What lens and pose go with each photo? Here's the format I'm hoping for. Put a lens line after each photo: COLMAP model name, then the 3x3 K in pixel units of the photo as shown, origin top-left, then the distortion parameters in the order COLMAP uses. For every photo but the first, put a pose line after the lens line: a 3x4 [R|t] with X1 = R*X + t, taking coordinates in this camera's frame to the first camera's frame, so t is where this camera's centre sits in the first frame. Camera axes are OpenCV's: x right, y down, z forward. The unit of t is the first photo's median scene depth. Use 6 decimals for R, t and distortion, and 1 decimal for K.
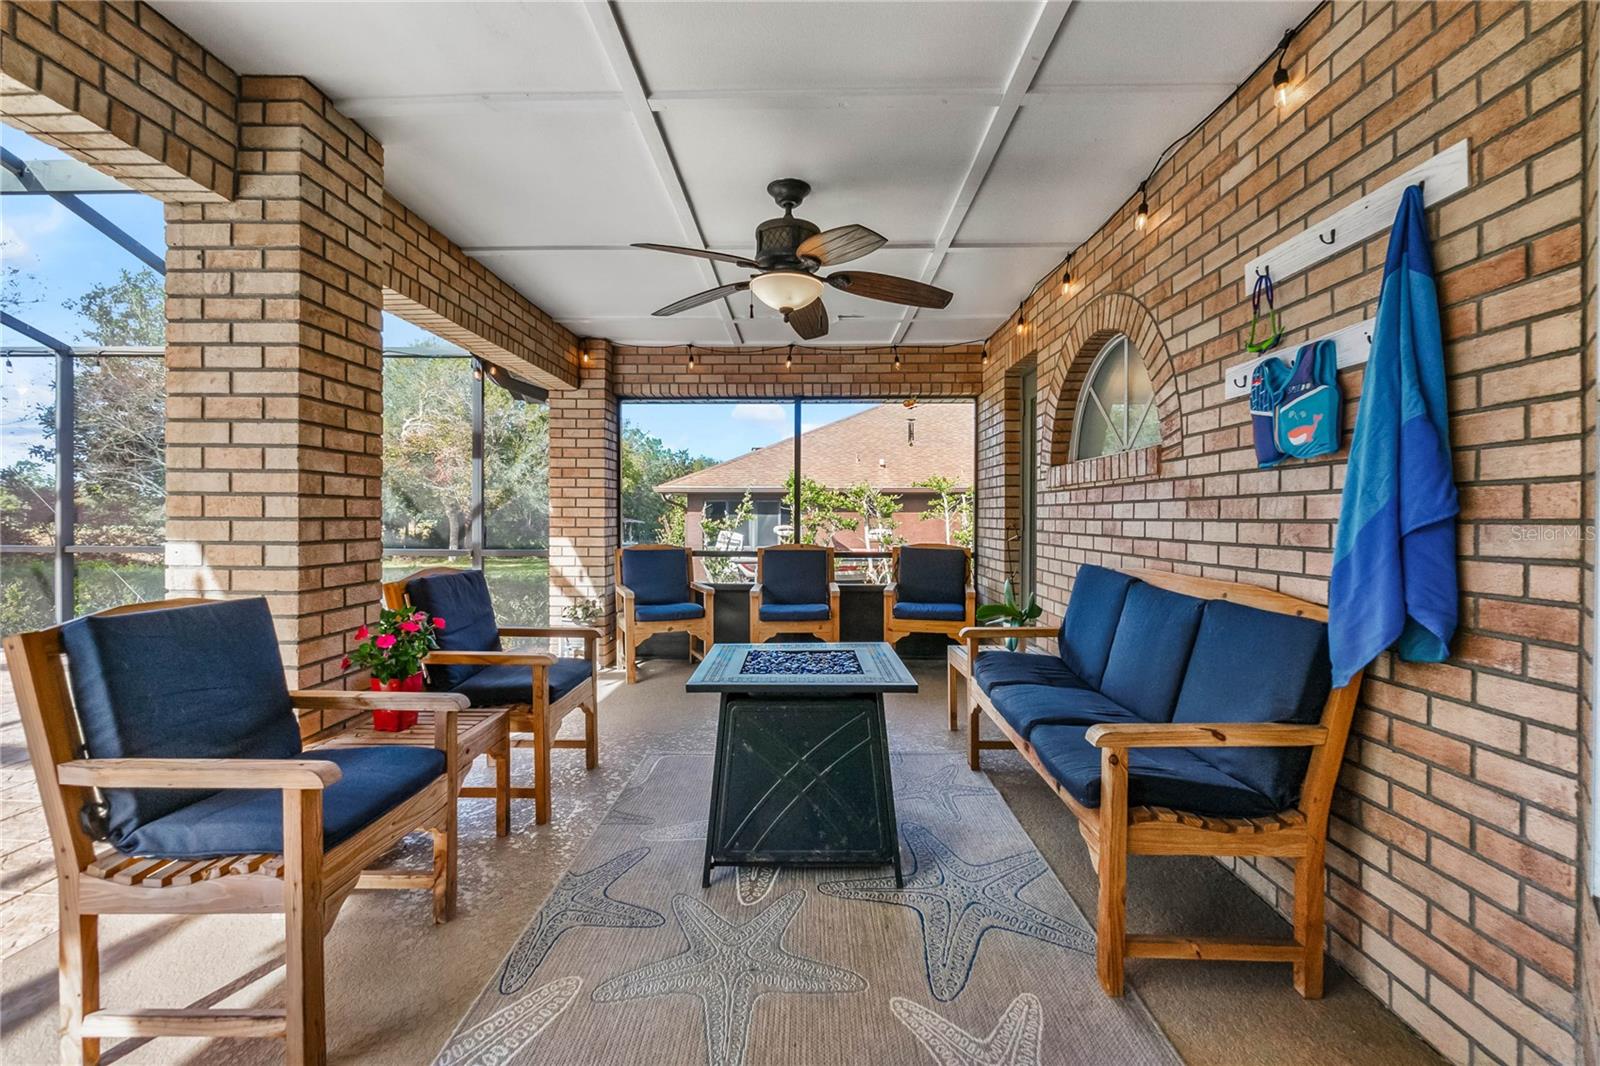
lens RADIAL K [[691.2, 0, 794.7], [0, 691.2, 515.5], [0, 0, 1]] dist [-0.002084, -0.000278]
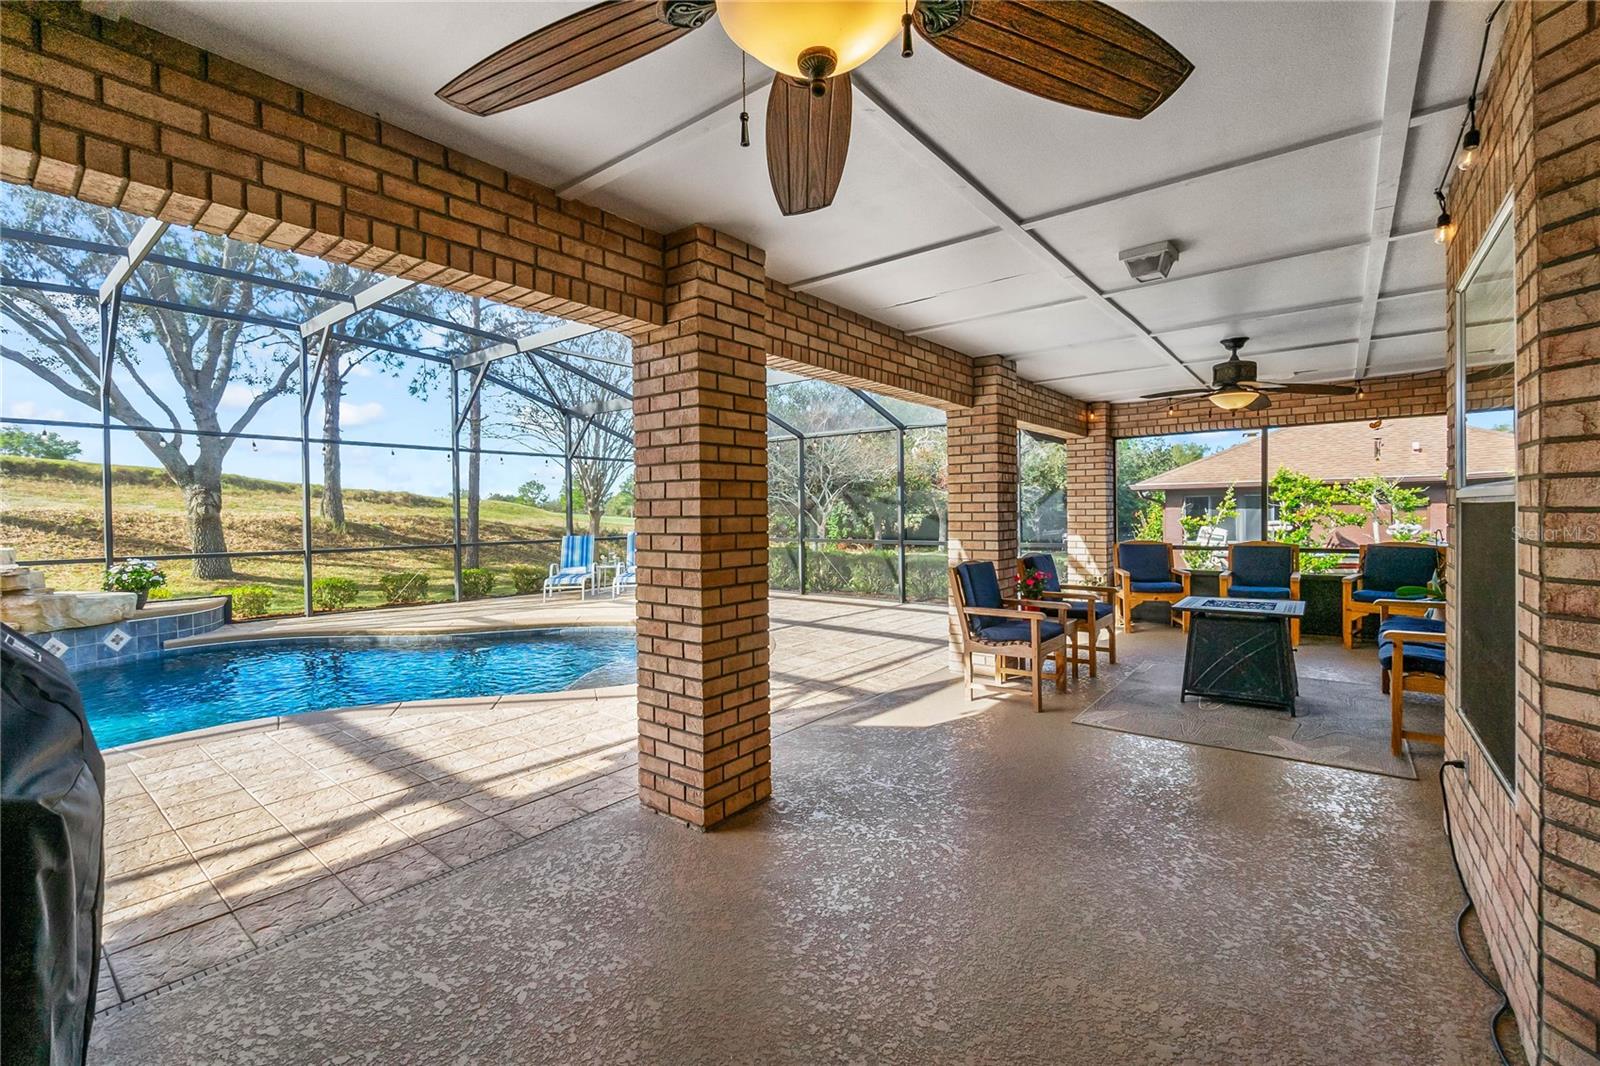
lens RADIAL K [[686.7, 0, 800.5], [0, 686.7, 525.4], [0, 0, 1]] dist [-0.001820, -0.000173]
pose [[0.801249, -0.002608, -0.598325, 0.082350], [0.018189, 0.999635, 0.020000, -0.032347], [0.598054, -0.026908, 0.801004, -0.584379]]
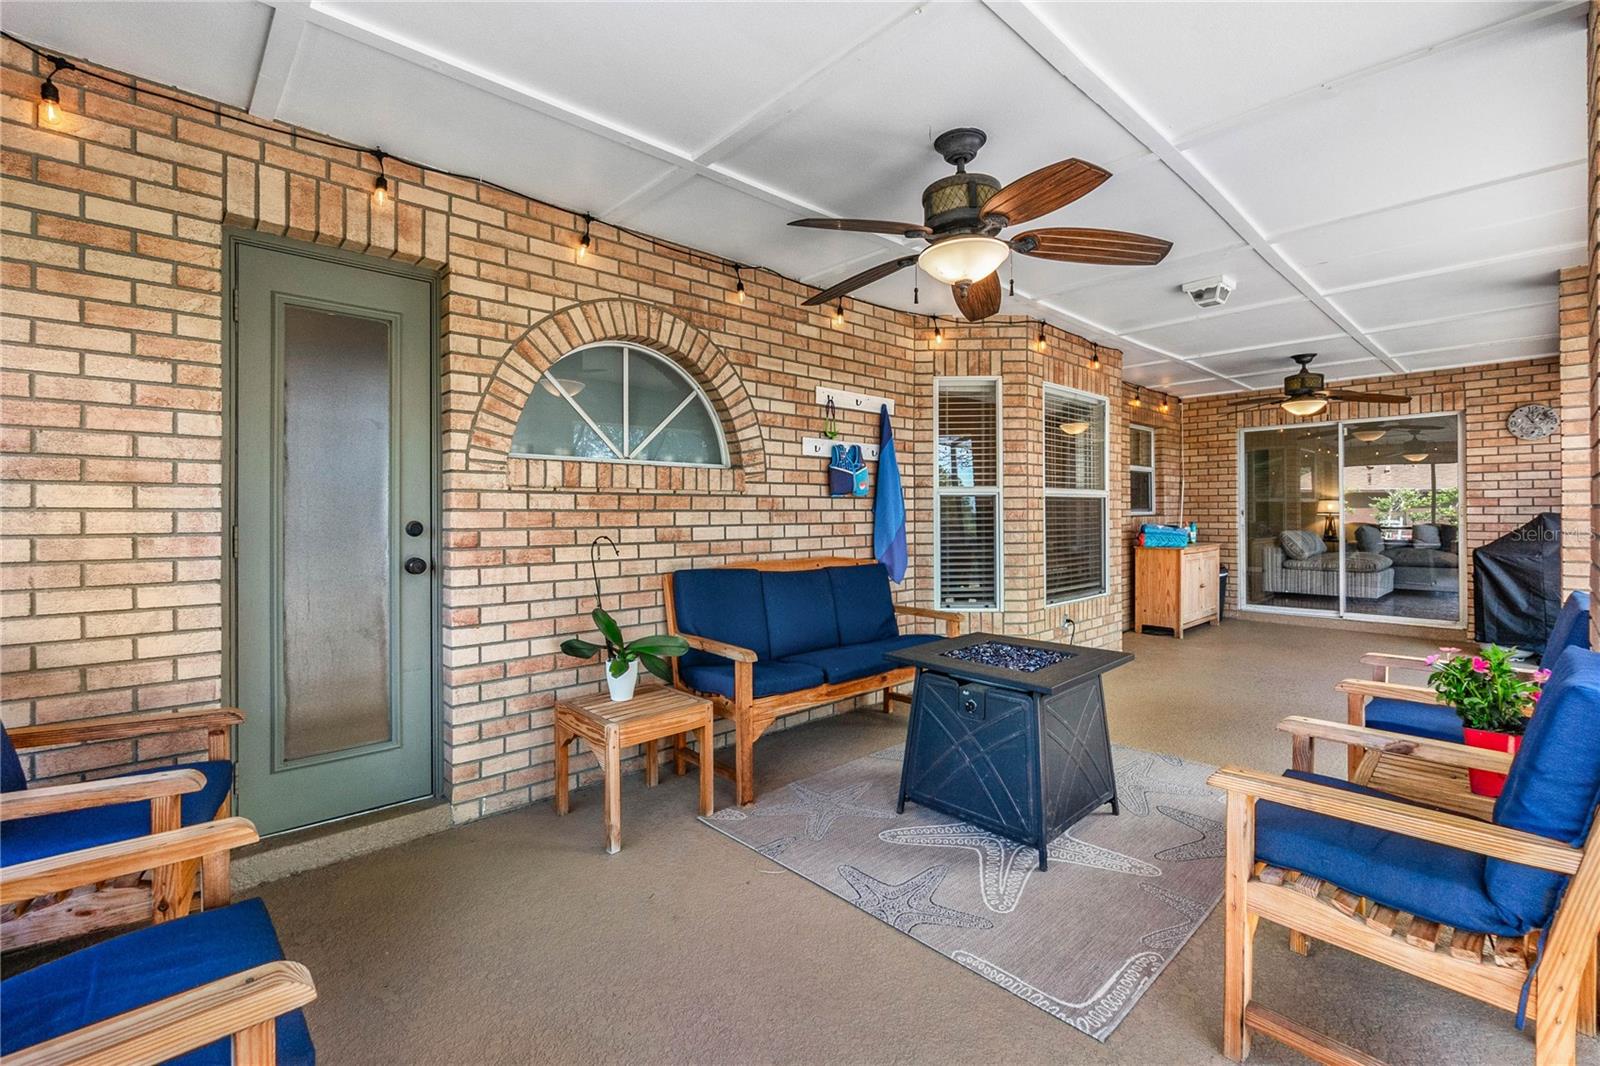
lens RADIAL K [[706.3, 0, 801.0], [0, 706.3, 503.3], [0, 0, 1]] dist [-0.001358, -0.000202]
pose [[-0.702551, 0.007535, 0.711593, -0.501421], [-0.000659, 0.999937, -0.011239, -0.019572], [-0.711633, -0.008365, -0.702502, 1.772755]]
